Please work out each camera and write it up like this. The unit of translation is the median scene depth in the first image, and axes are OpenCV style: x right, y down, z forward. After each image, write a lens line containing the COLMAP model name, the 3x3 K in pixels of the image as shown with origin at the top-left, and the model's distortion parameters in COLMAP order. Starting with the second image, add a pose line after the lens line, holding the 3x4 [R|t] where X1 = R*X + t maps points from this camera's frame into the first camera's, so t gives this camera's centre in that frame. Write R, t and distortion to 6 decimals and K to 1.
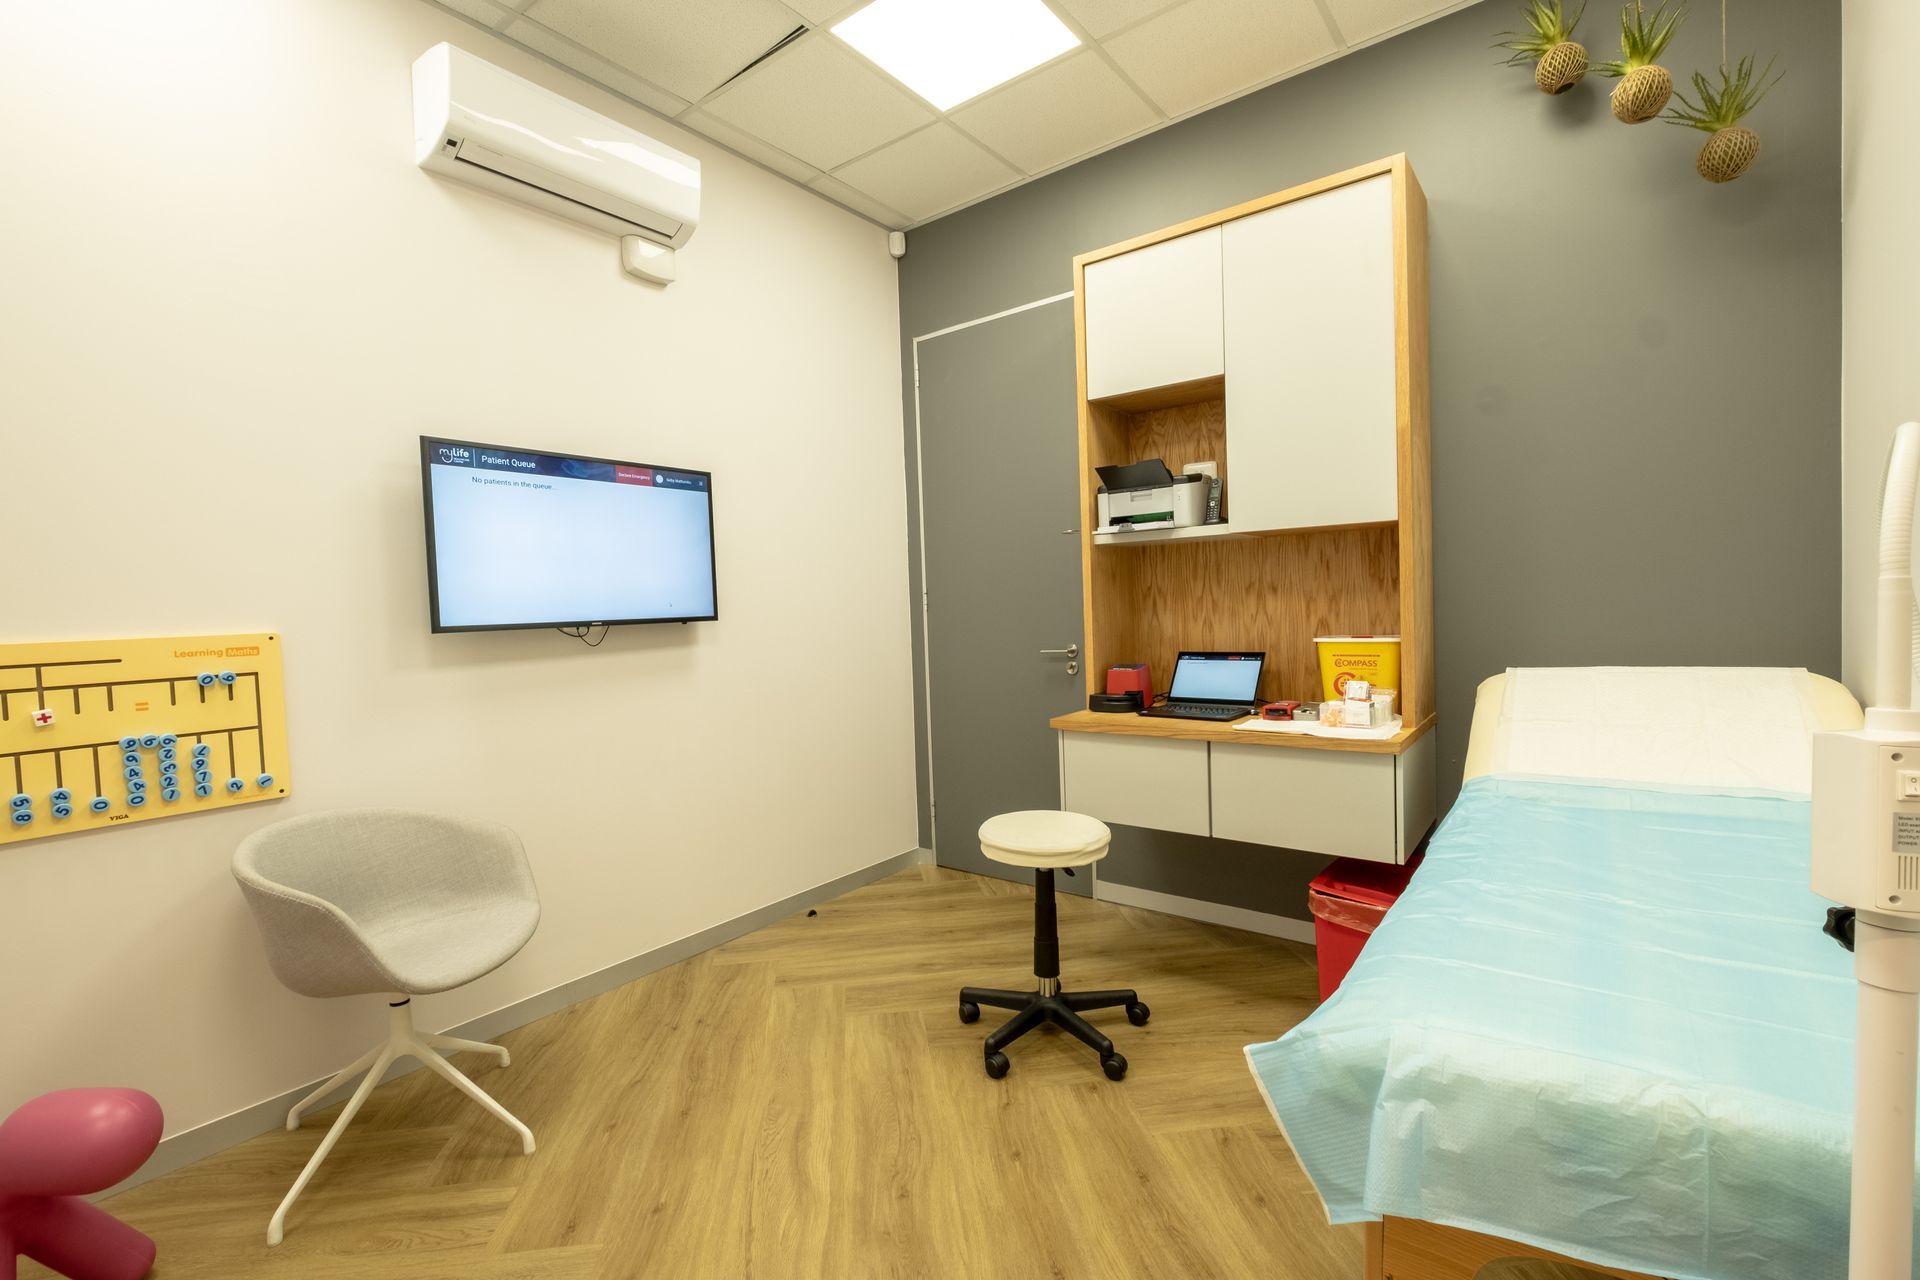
lens RADIAL K [[844.3, 0, 957.6], [0, 844.3, 630.8], [0, 0, 1]] dist [-0.000771, 0.000170]
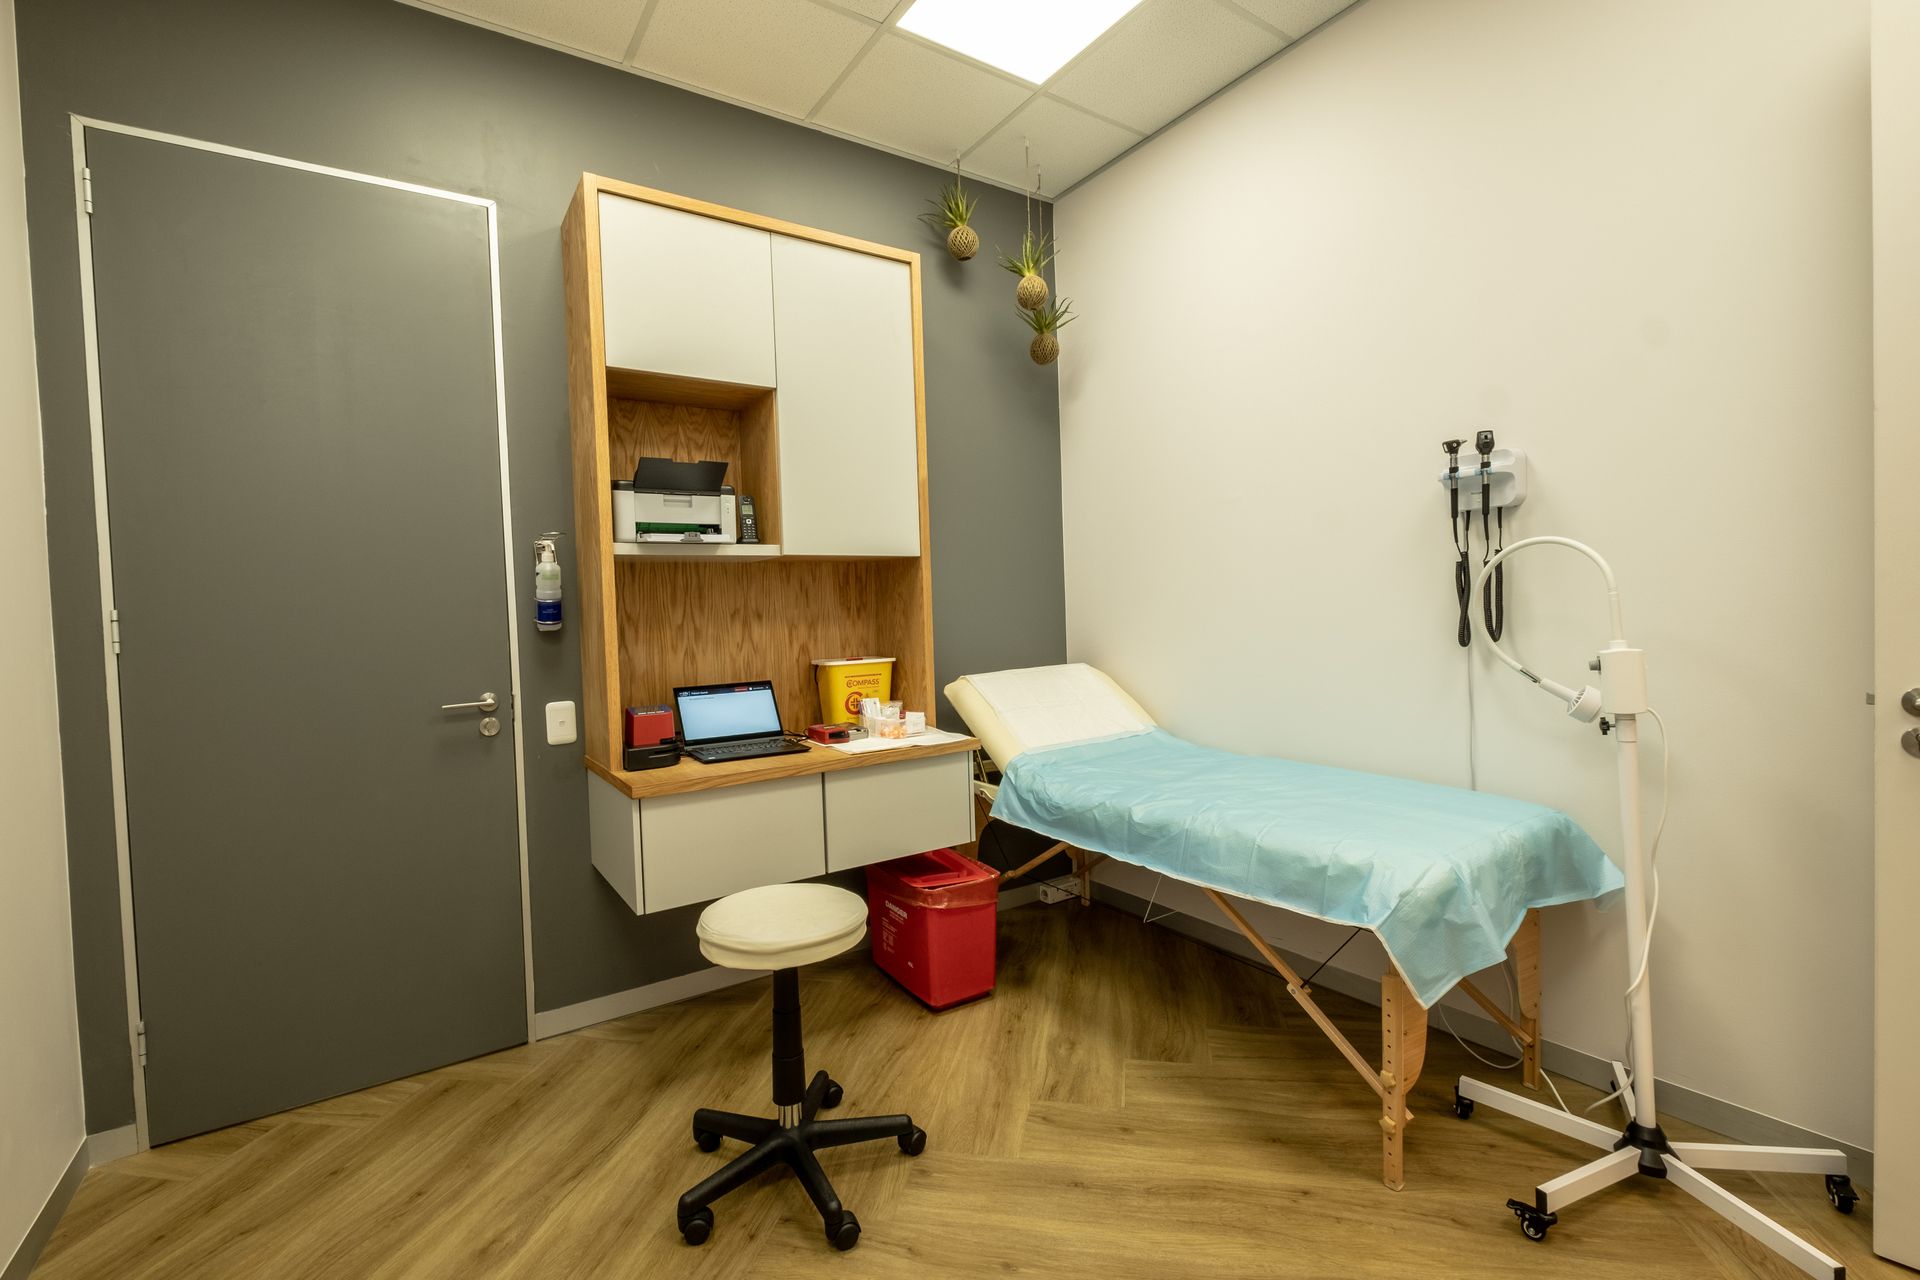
lens RADIAL K [[844.3, 0, 957.6], [0, 844.3, 630.8], [0, 0, 1]] dist [-0.000771, 0.000170]
pose [[0.317750, 0.001142, 0.948174, -0.489225], [0.054353, 0.998333, -0.019417, -0.000978], [-0.946616, 0.057706, 0.317158, 0.485193]]
